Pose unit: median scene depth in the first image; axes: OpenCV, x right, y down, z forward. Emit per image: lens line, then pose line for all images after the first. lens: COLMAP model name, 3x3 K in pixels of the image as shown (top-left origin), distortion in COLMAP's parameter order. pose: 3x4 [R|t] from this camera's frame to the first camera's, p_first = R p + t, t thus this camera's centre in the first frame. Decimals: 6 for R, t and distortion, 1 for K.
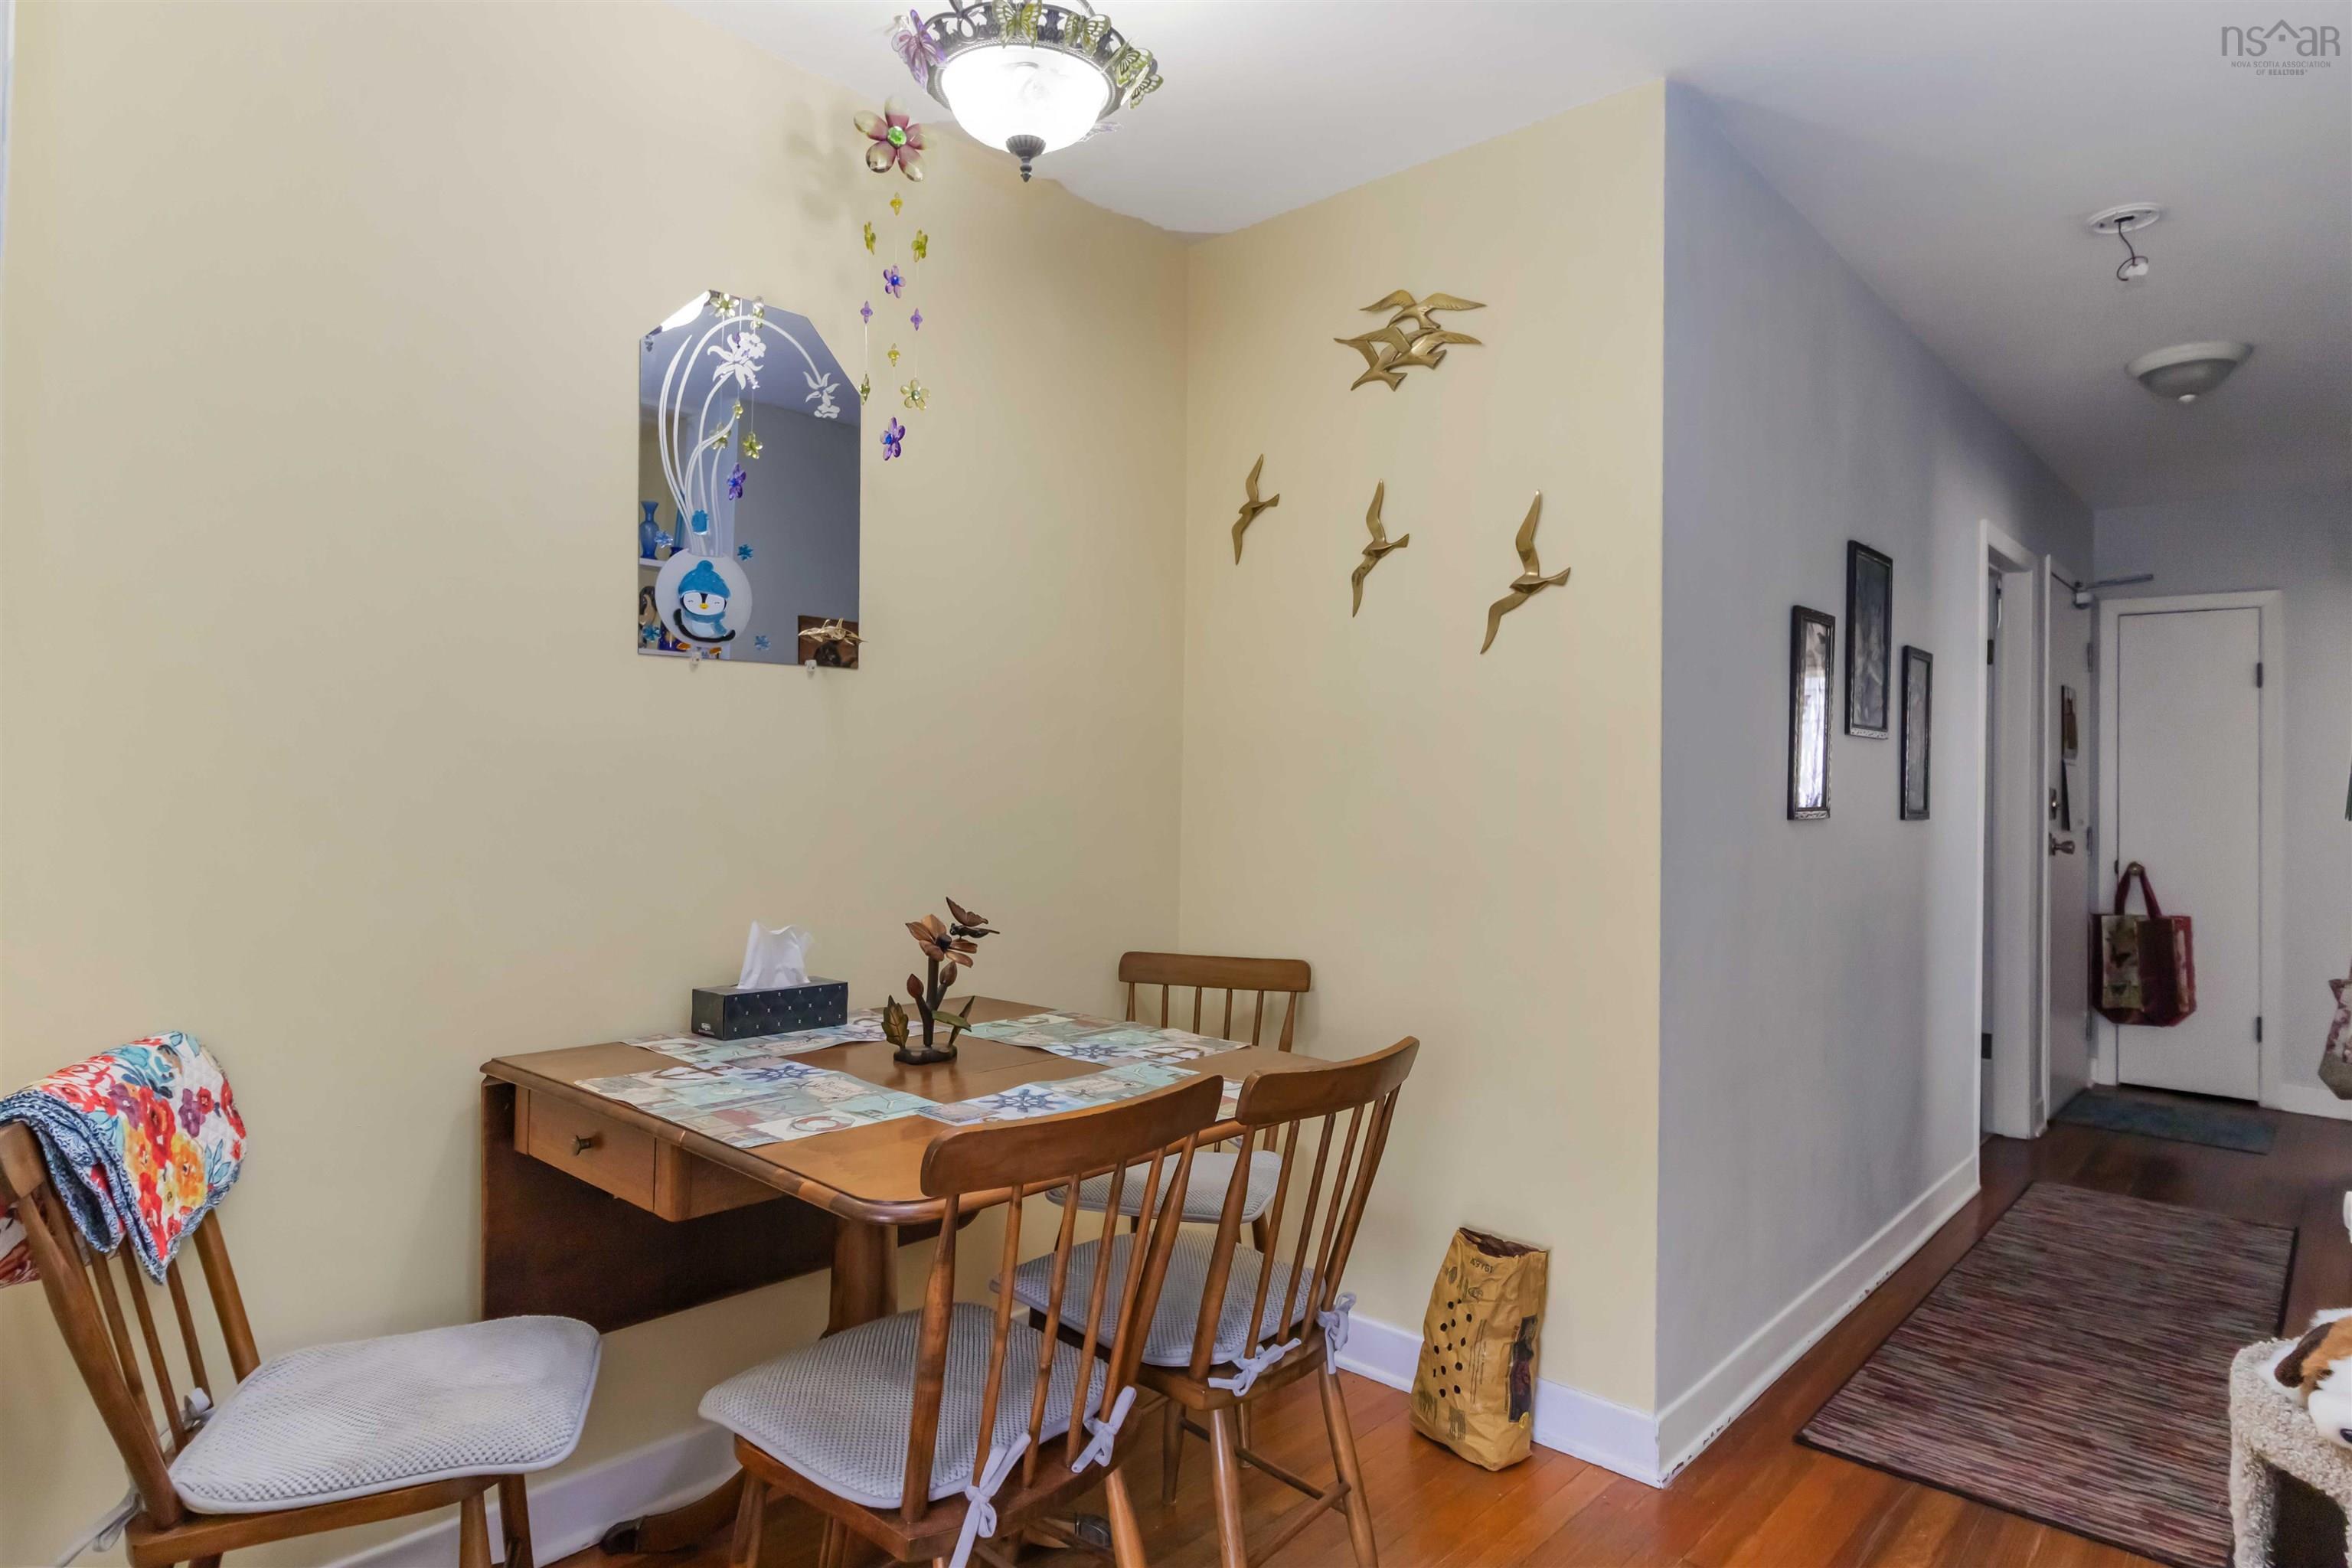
lens RADIAL K [[1339.0, 0, 1175.5], [0, 1339.0, 738.1], [0, 0, 1]] dist [0.003598, -0.000126]
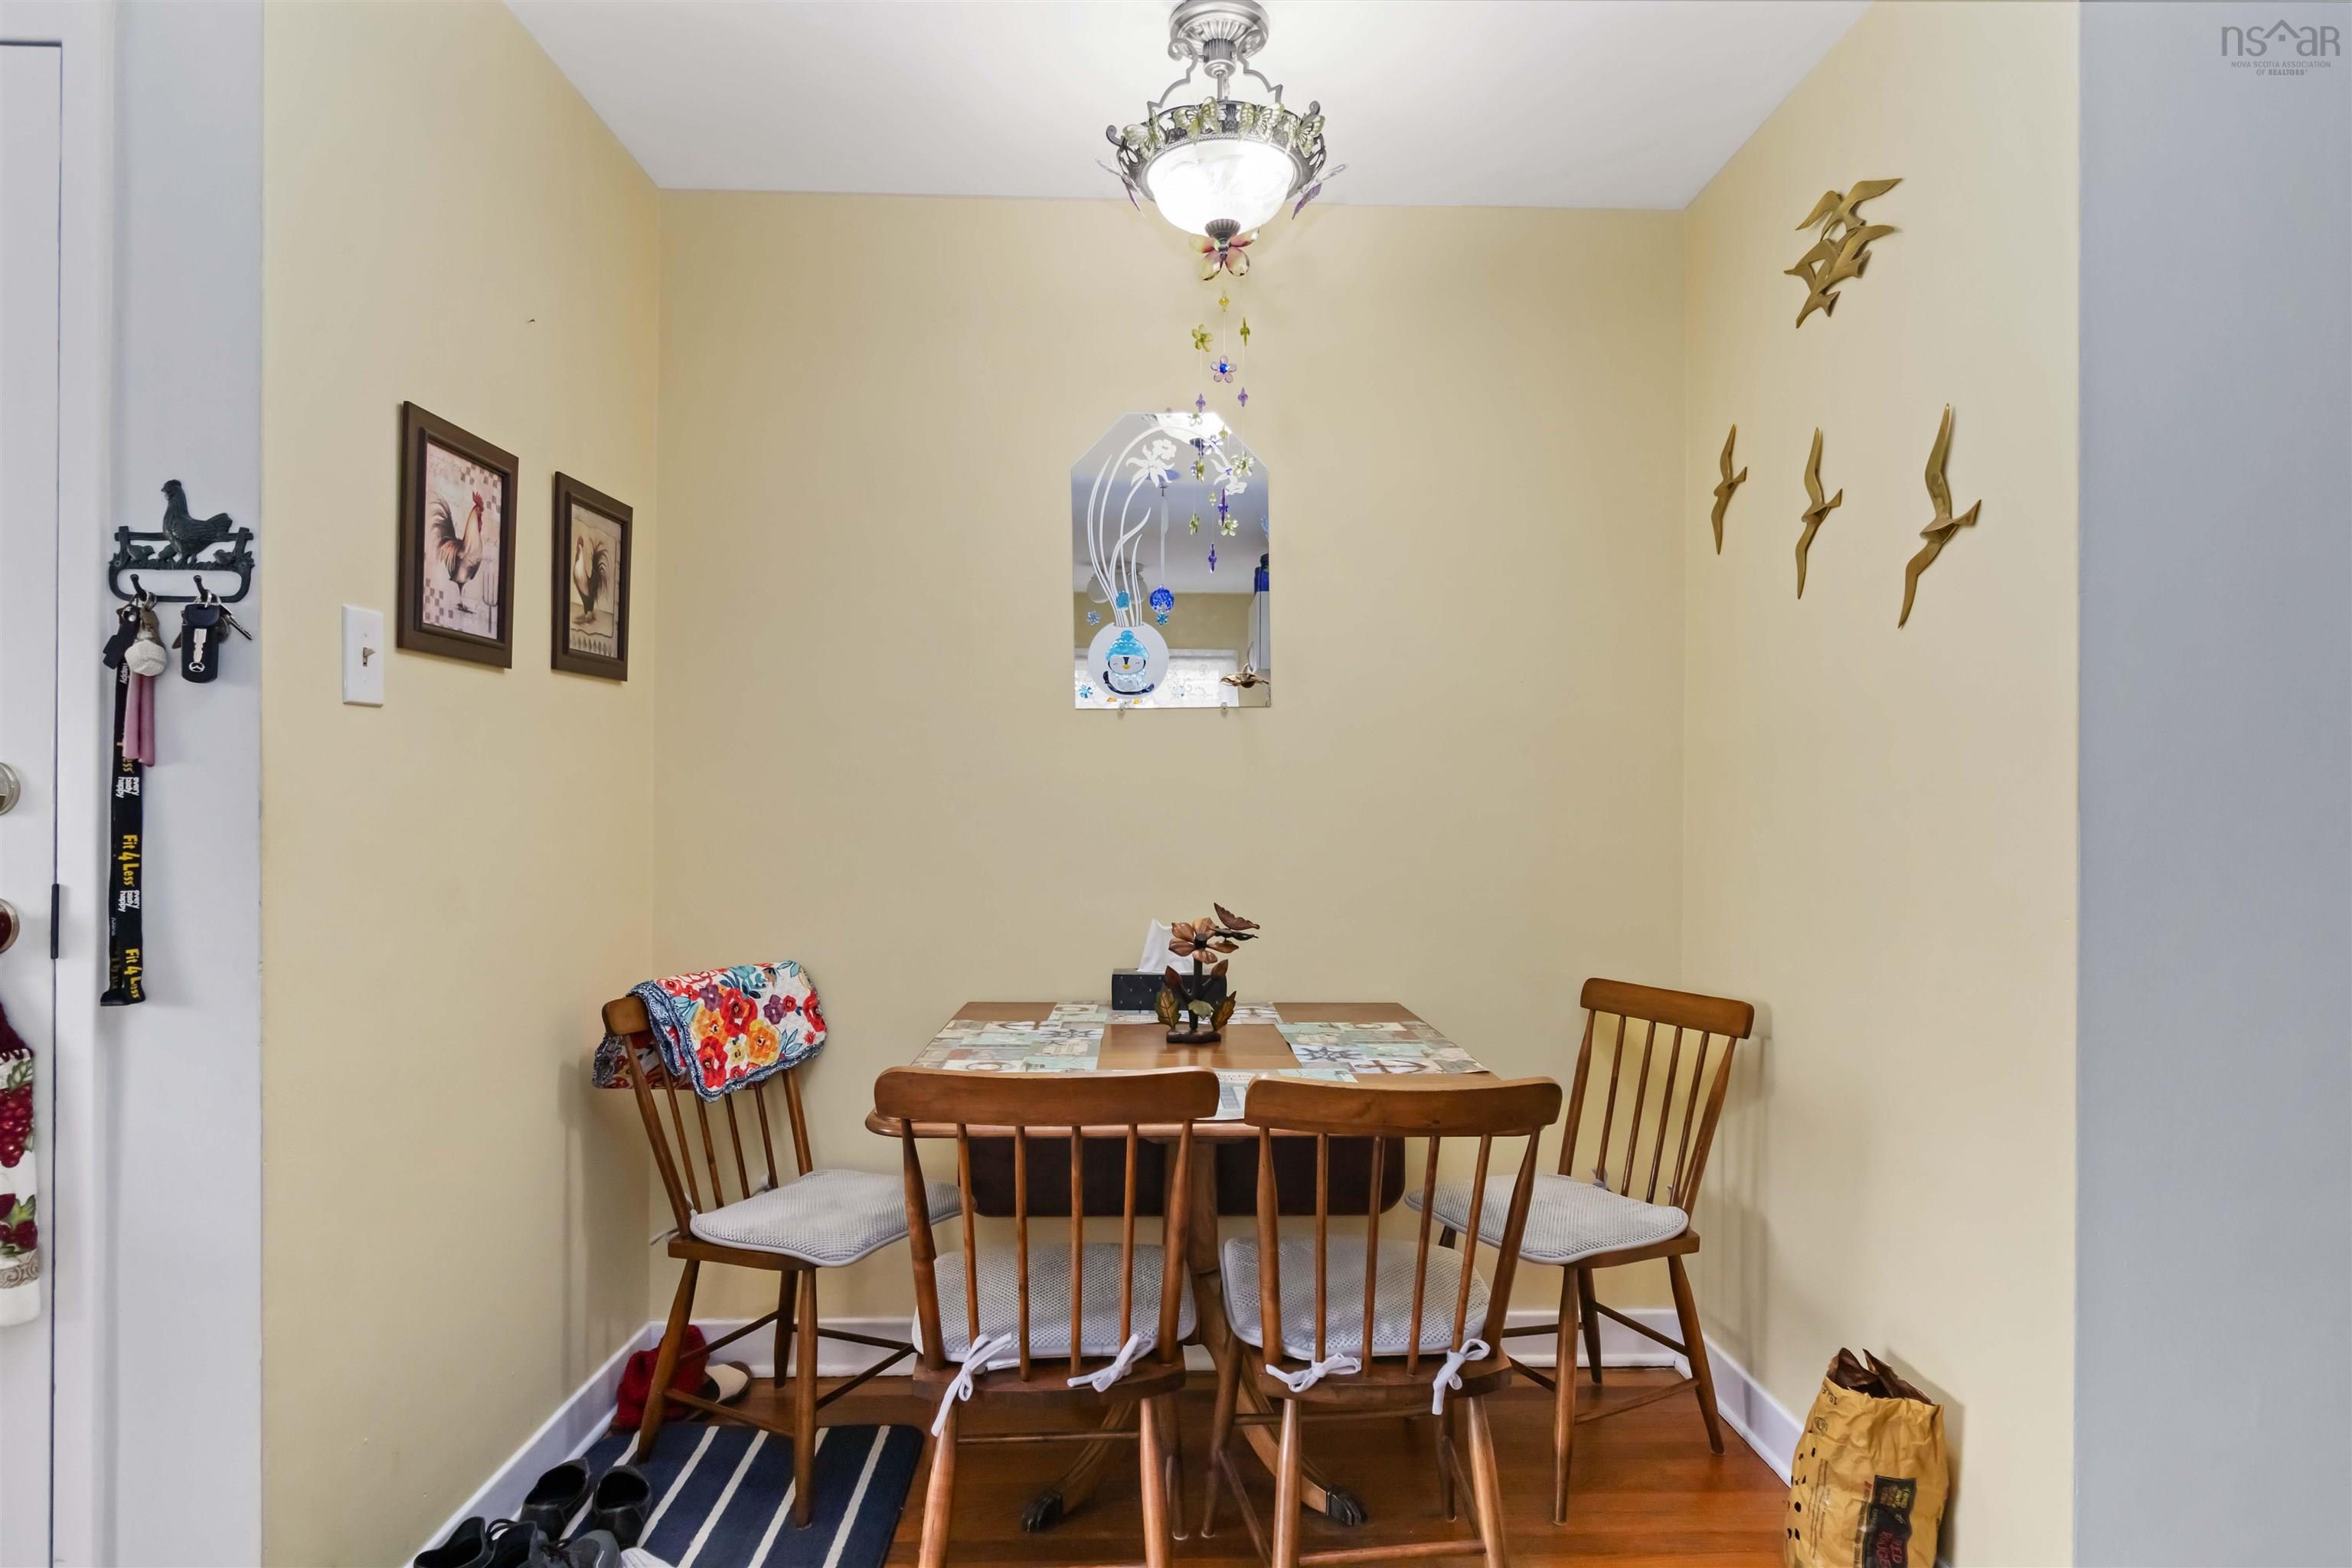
lens RADIAL K [[1268.3, 0, 1176.0], [0, 1268.3, 784.0], [0, 0, 1]] dist [-0.002400, -0.000292]
pose [[0.687937, -0.027278, -0.725257, 0.591037], [0.035416, 0.999365, -0.003994, 0.020075], [0.724905, -0.022938, 0.688466, 0.229299]]
